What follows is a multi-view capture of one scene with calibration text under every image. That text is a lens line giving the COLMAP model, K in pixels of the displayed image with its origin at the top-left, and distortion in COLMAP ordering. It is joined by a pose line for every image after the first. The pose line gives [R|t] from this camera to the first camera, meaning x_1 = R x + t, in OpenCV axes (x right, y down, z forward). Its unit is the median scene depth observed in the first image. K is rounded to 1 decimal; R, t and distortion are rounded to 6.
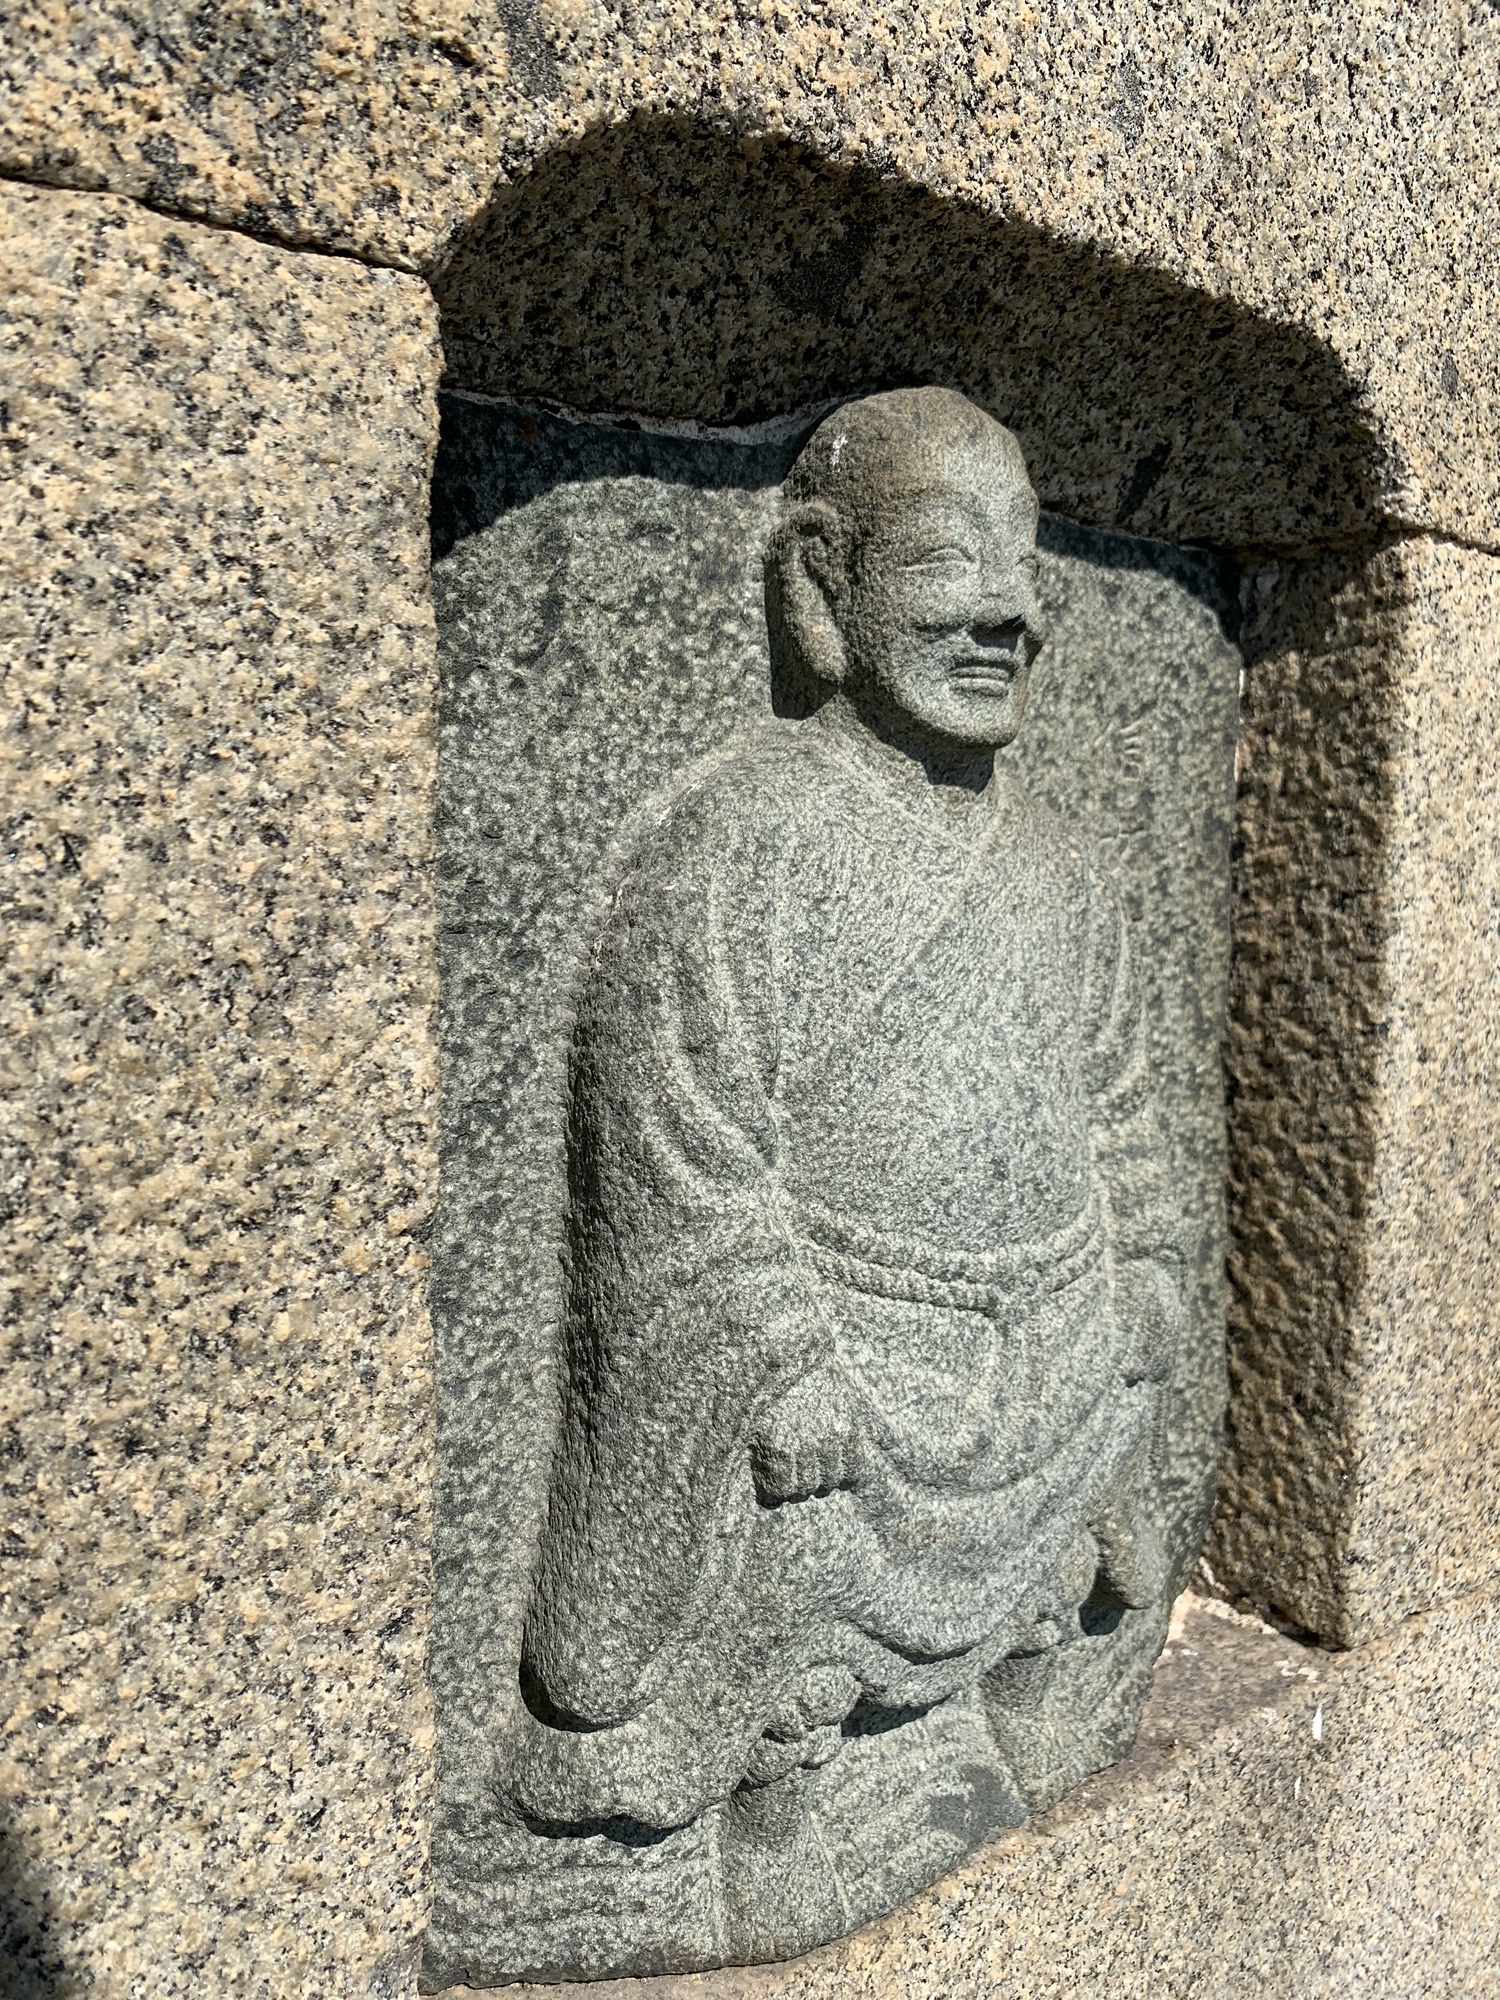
lens RADIAL K [[1526.5, 0, 750.7], [0, 1526.5, 999.2], [0, 0, 1]] dist [-0.006819, -0.002167]
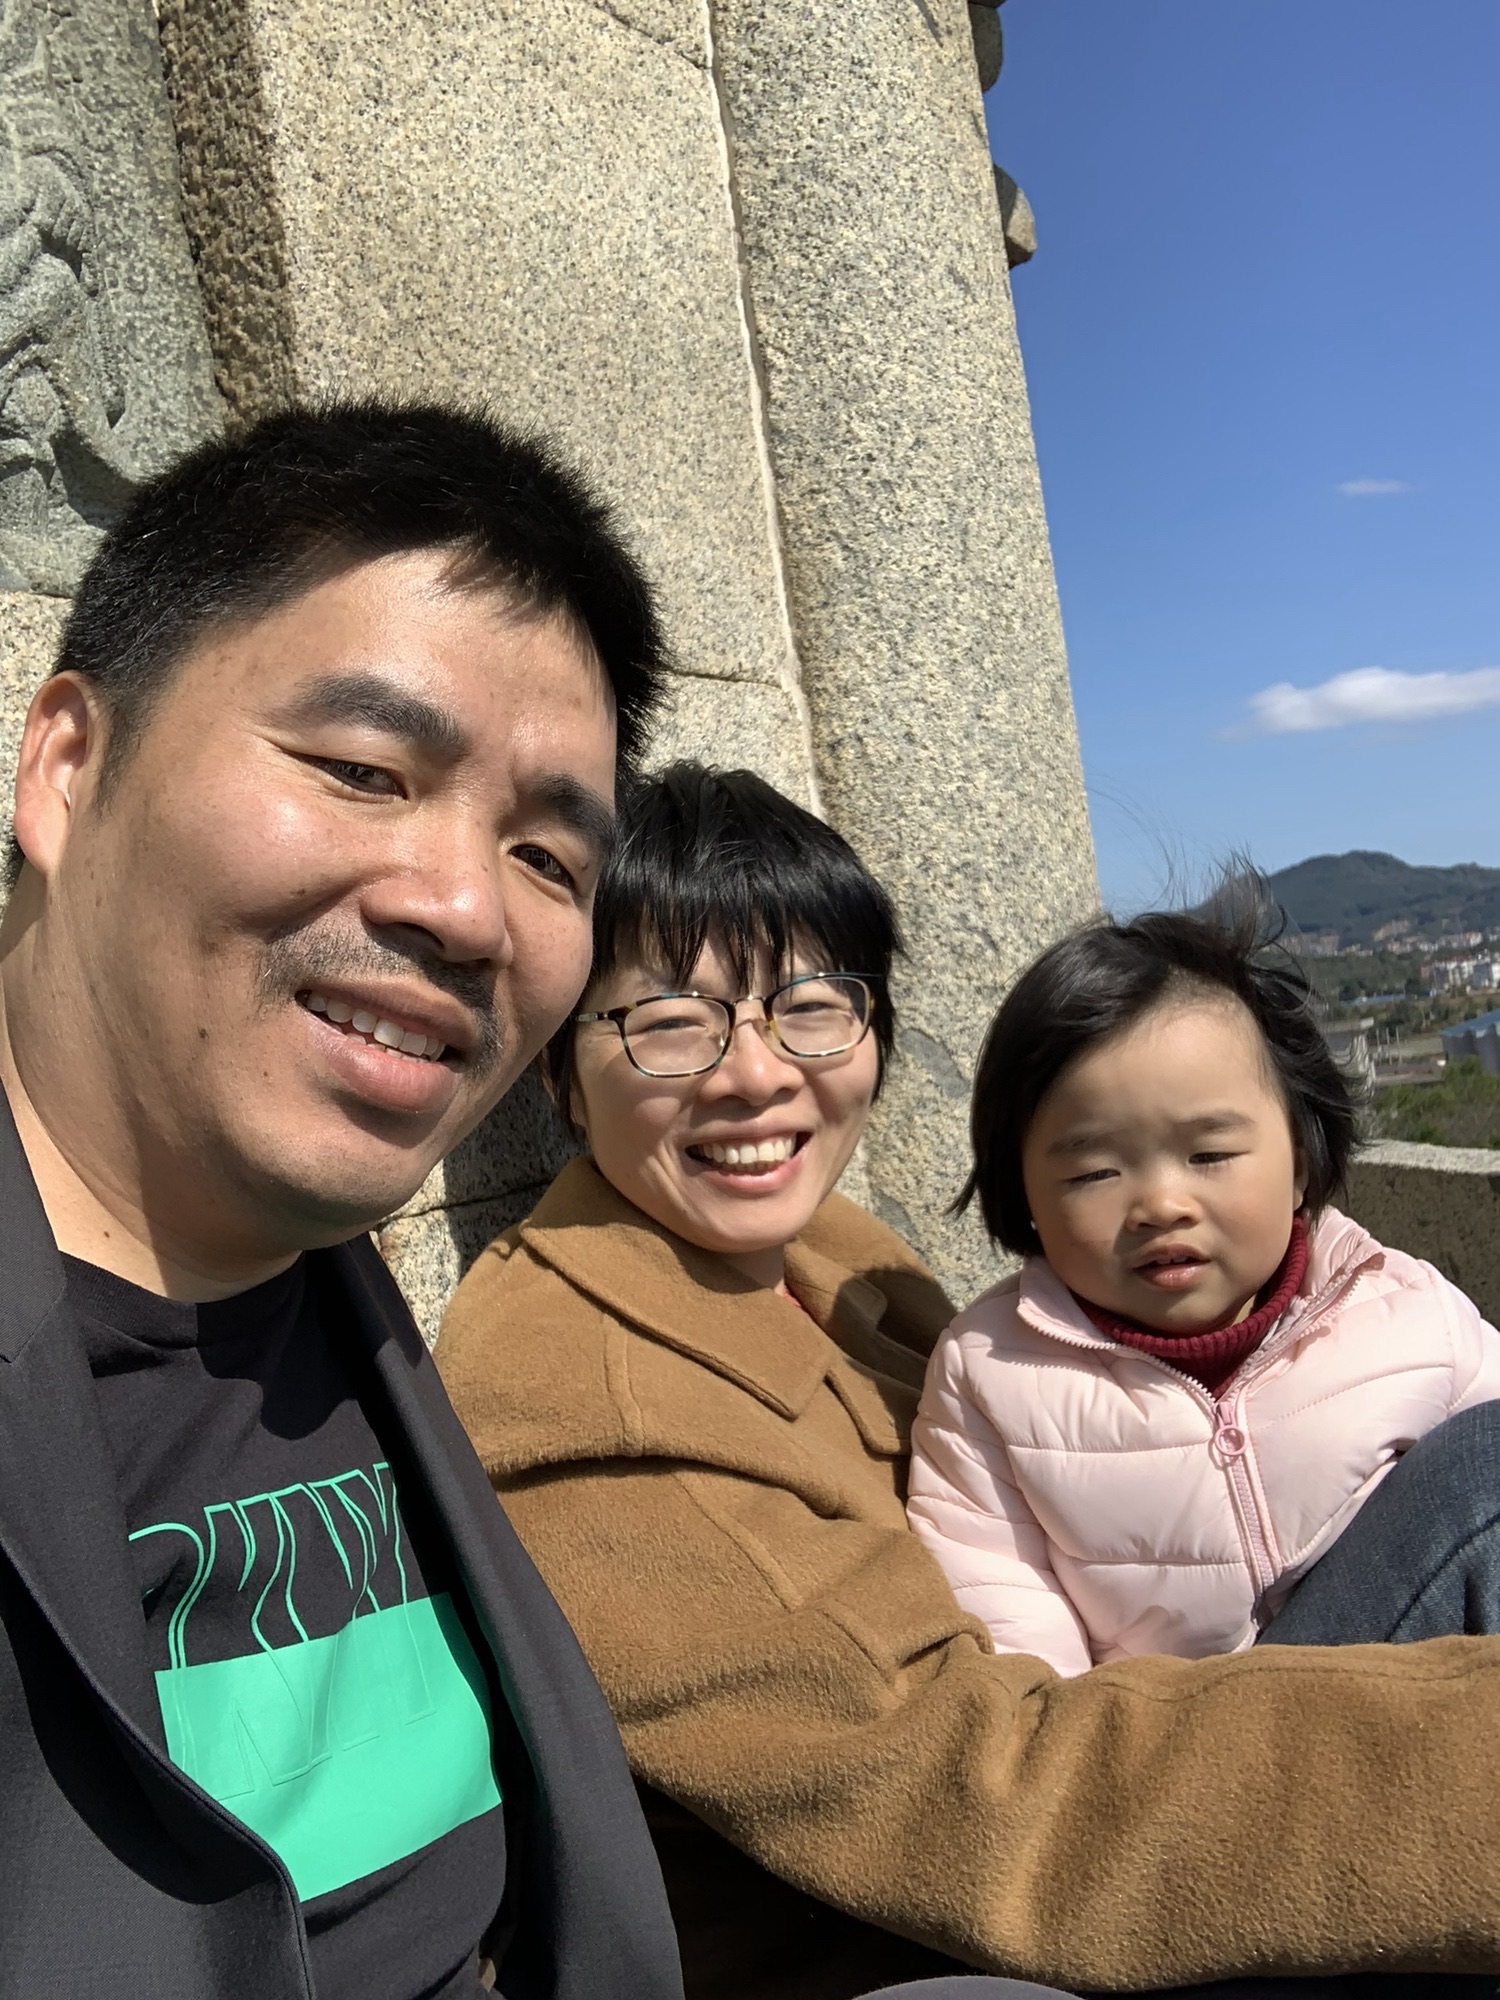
lens RADIAL K [[1862.2, 0, 748.9], [0, 1862.2, 1000.8], [0, 0, 1]] dist [-0.005520, 0.000000]
pose [[0.935453, -0.144837, 0.322414, 0.164499], [0.190225, 0.975114, -0.113870, 1.003798], [-0.297898, 0.167851, 0.939725, -0.529307]]
